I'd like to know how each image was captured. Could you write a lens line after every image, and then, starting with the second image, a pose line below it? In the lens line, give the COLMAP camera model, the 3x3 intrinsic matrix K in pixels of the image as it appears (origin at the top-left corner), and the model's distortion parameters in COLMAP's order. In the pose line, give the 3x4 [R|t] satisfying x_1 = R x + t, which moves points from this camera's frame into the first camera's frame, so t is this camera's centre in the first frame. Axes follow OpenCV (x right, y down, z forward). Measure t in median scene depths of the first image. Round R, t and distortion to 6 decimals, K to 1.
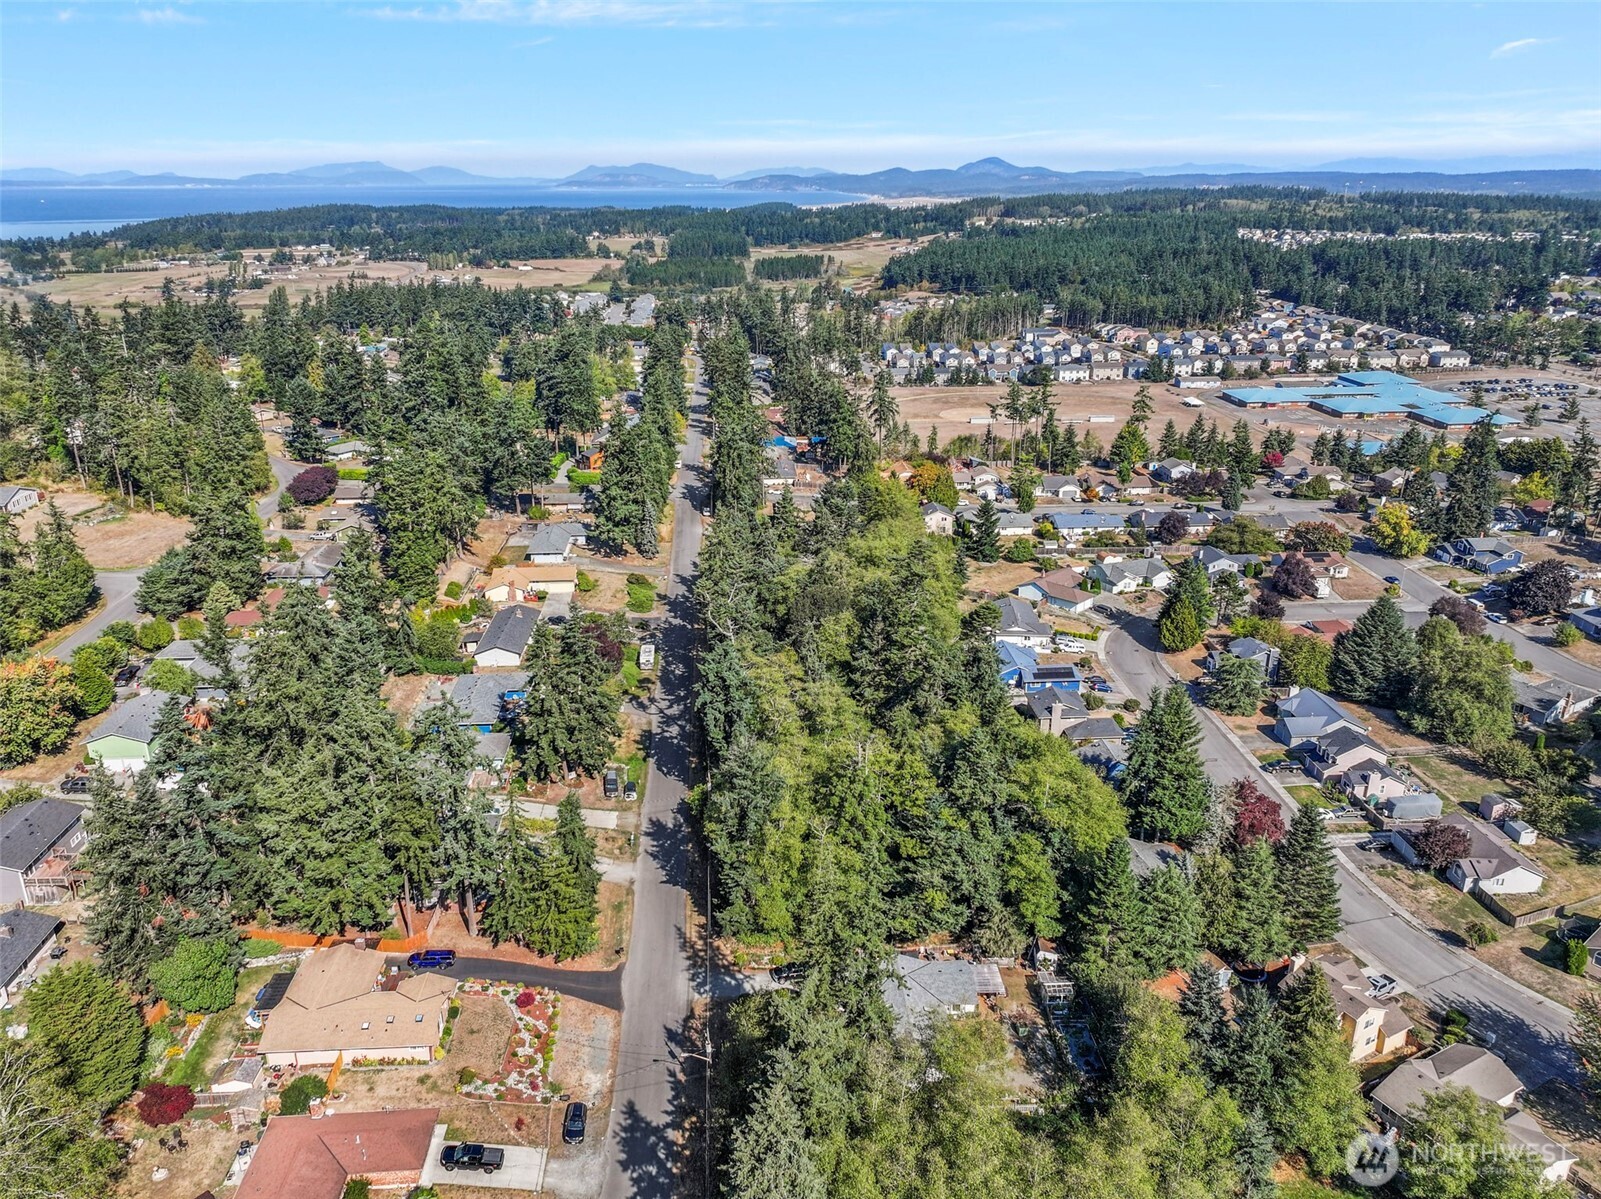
lens RADIAL K [[1130.5, 0, 790.3], [0, 1130.5, 608.7], [0, 0, 1]] dist [-0.004628, 0.022122]
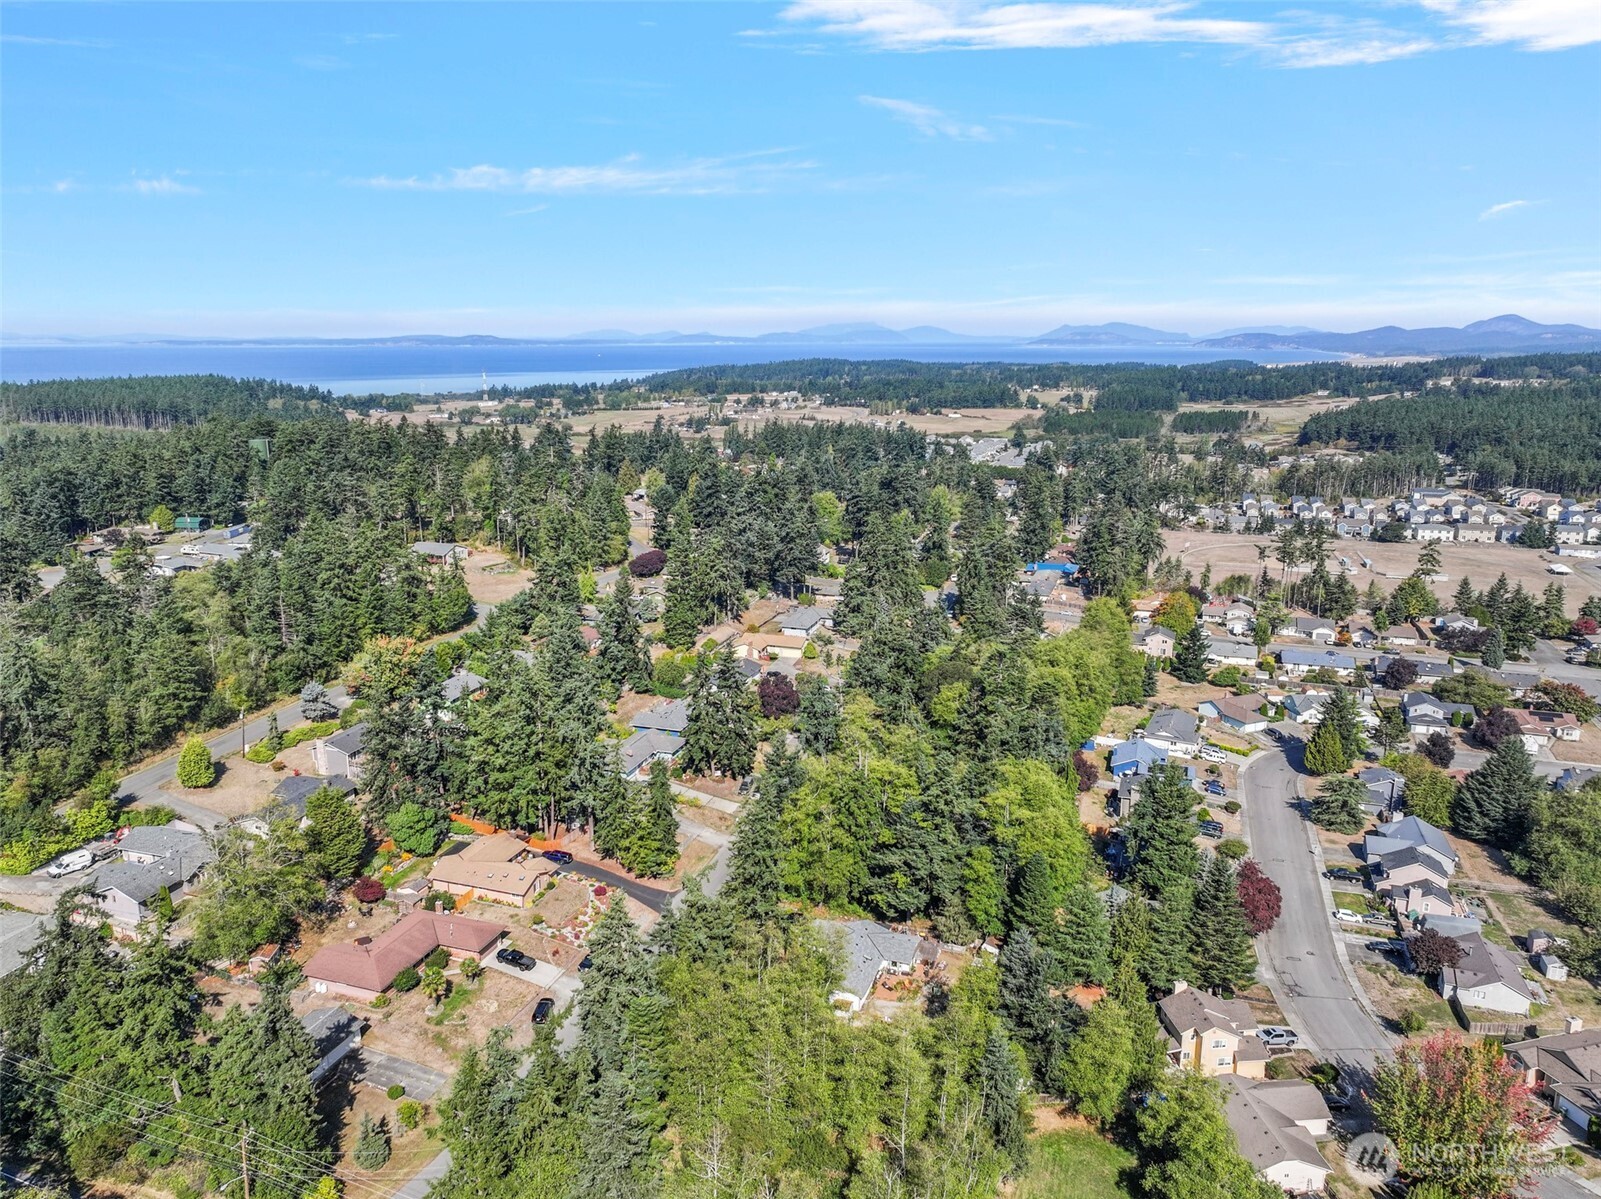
lens RADIAL K [[1130.5, 0, 810.3], [0, 1130.5, 612.8], [0, 0, 1]] dist [-0.004628, 0.022122]
pose [[0.922985, 0.092840, -0.373469, 0.219835], [-0.138406, 0.985610, -0.097043, 0.043790], [0.359085, 0.141260, 0.922553, -0.116280]]
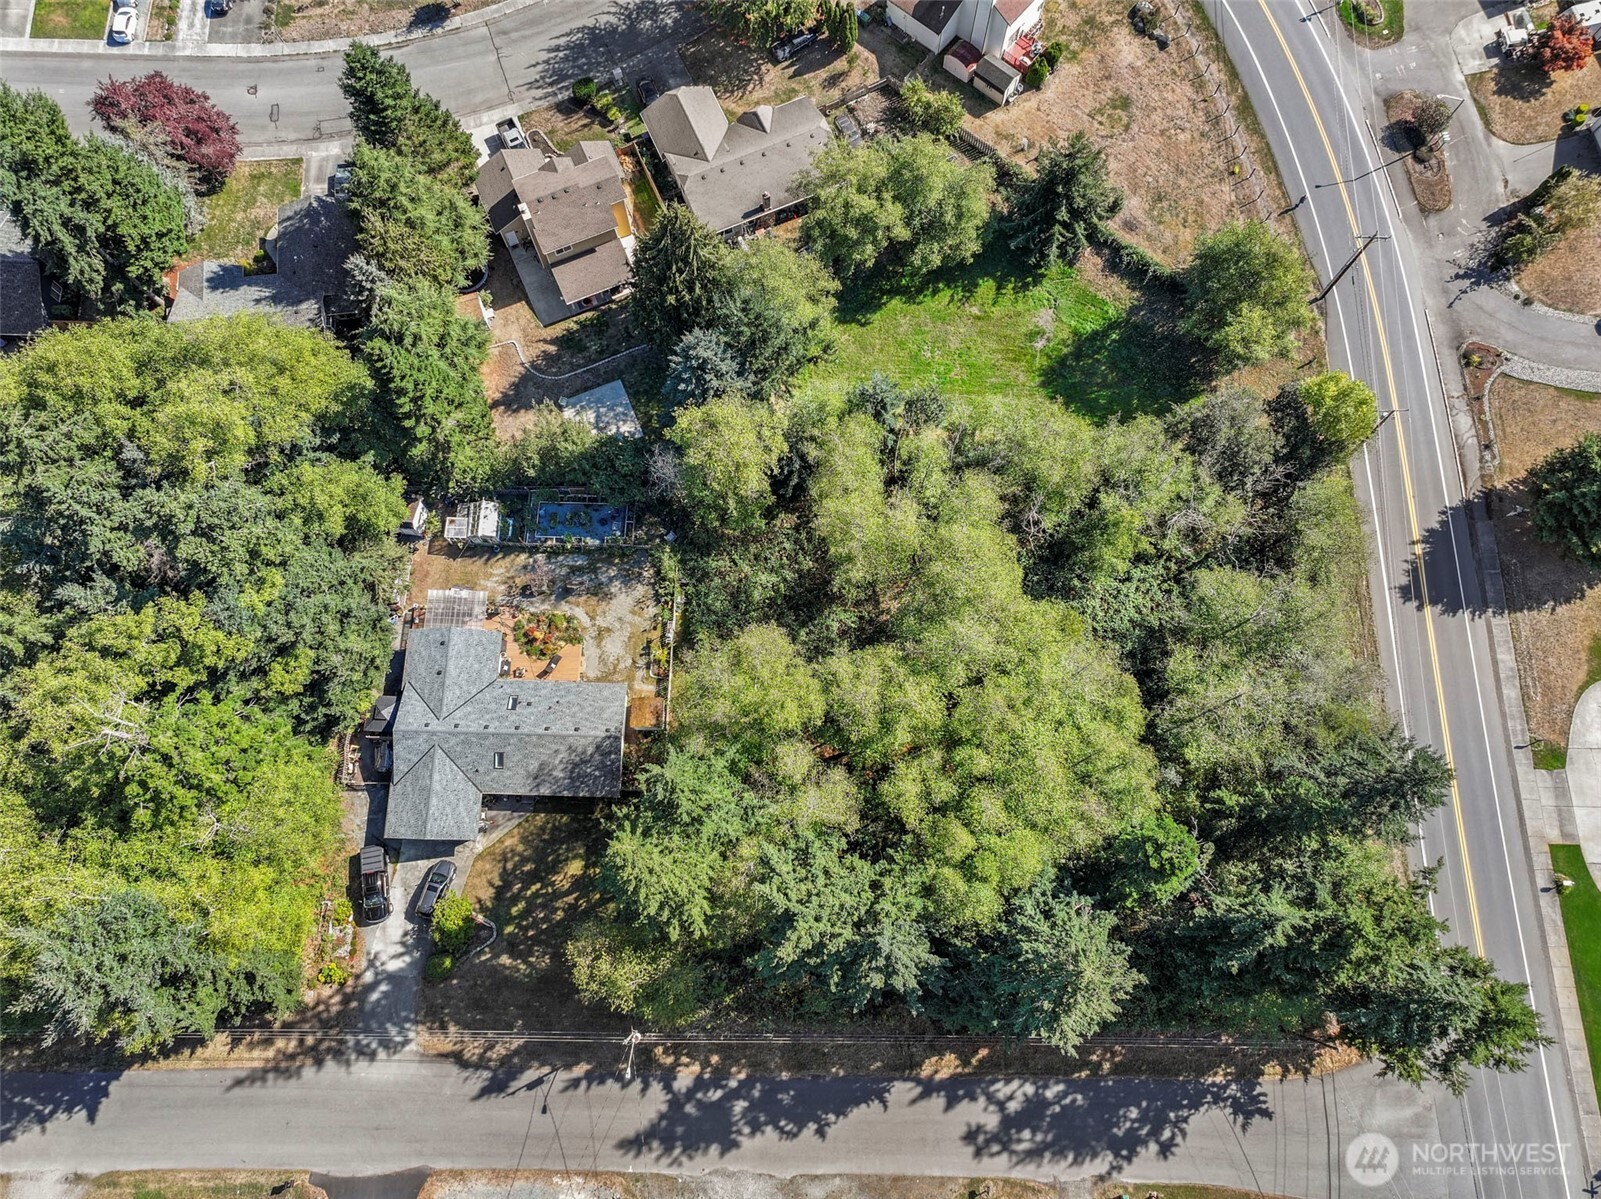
lens RADIAL K [[1130.5, 0, 786.1], [0, 1130.5, 589.1], [0, 0, 1]] dist [-0.004628, 0.022122]
pose [[0.073487, -0.959992, 0.270212, 0.004596], [0.348401, 0.278585, 0.894990, -0.105076], [-0.934460, 0.028372, 0.354935, 0.246032]]
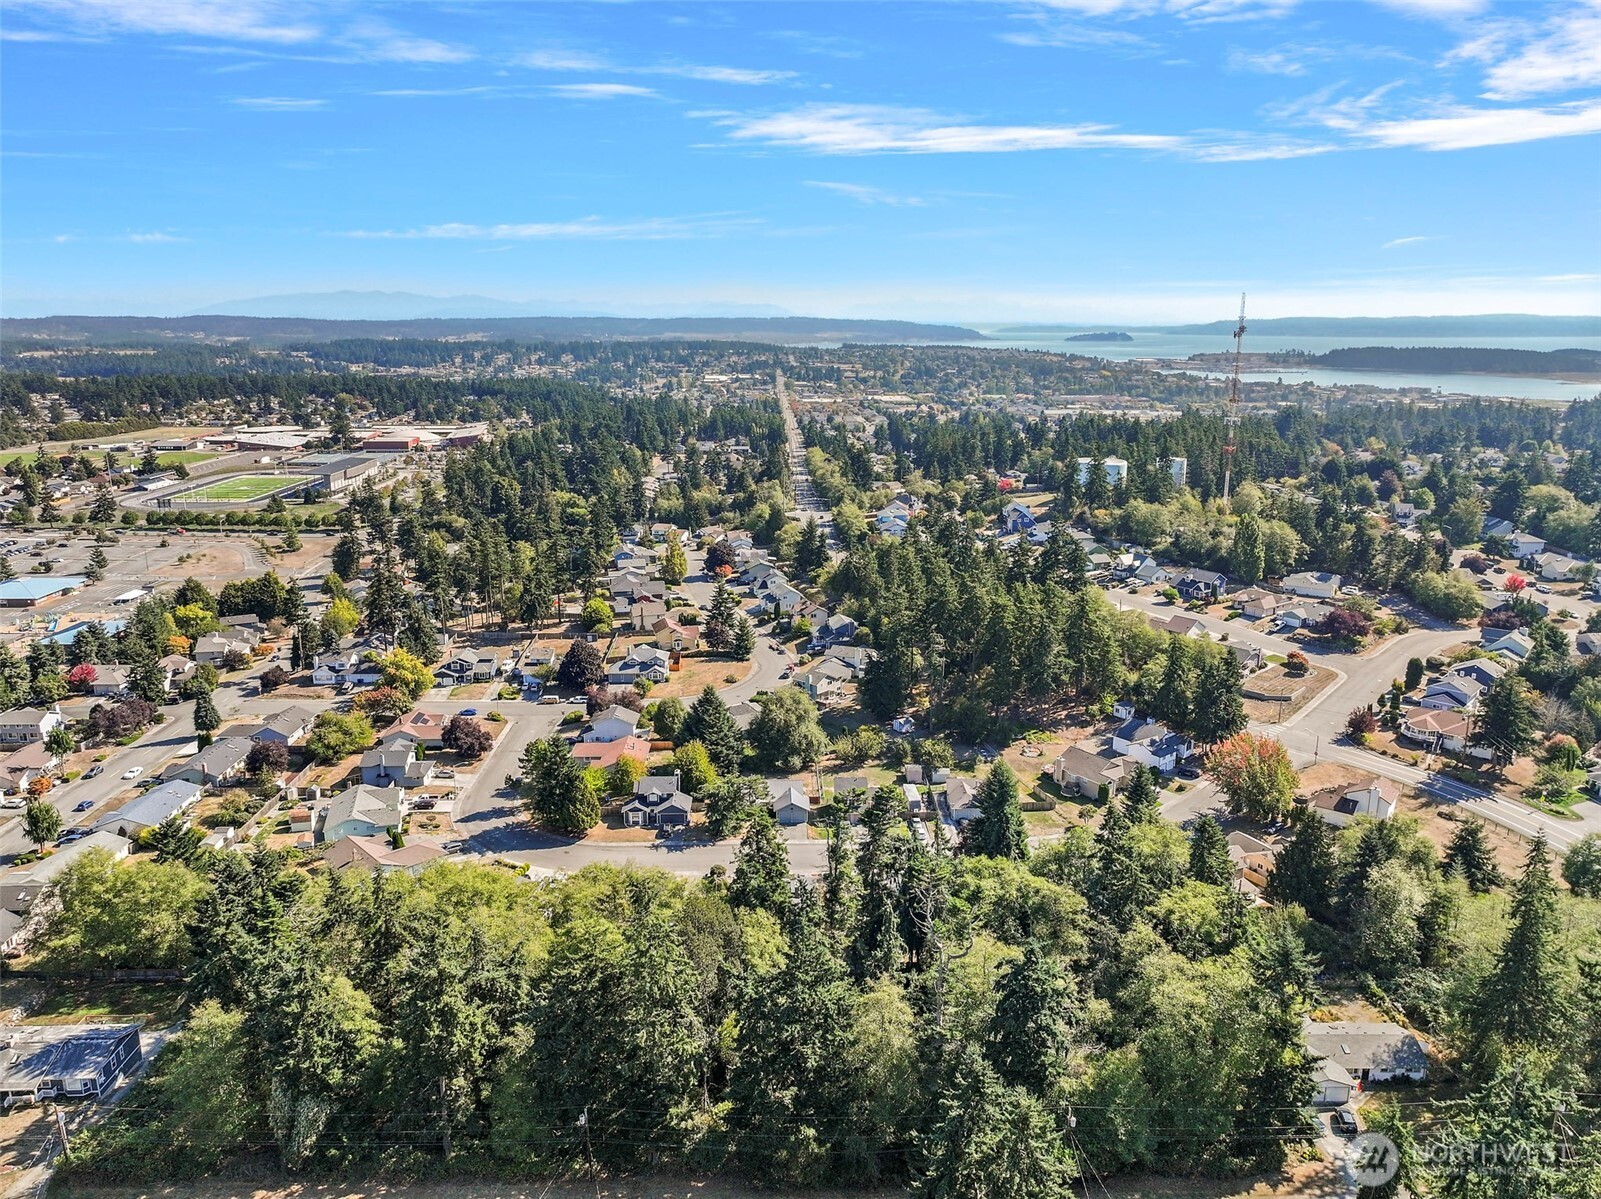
lens RADIAL K [[1130.5, 0, 804.8], [0, 1130.5, 595.9], [0, 0, 1]] dist [-0.004628, 0.022122]
pose [[0.027549, -0.230501, 0.972682, -0.395673], [0.352566, 0.912760, 0.206316, -0.207537], [-0.935381, 0.337251, 0.106413, 0.525240]]
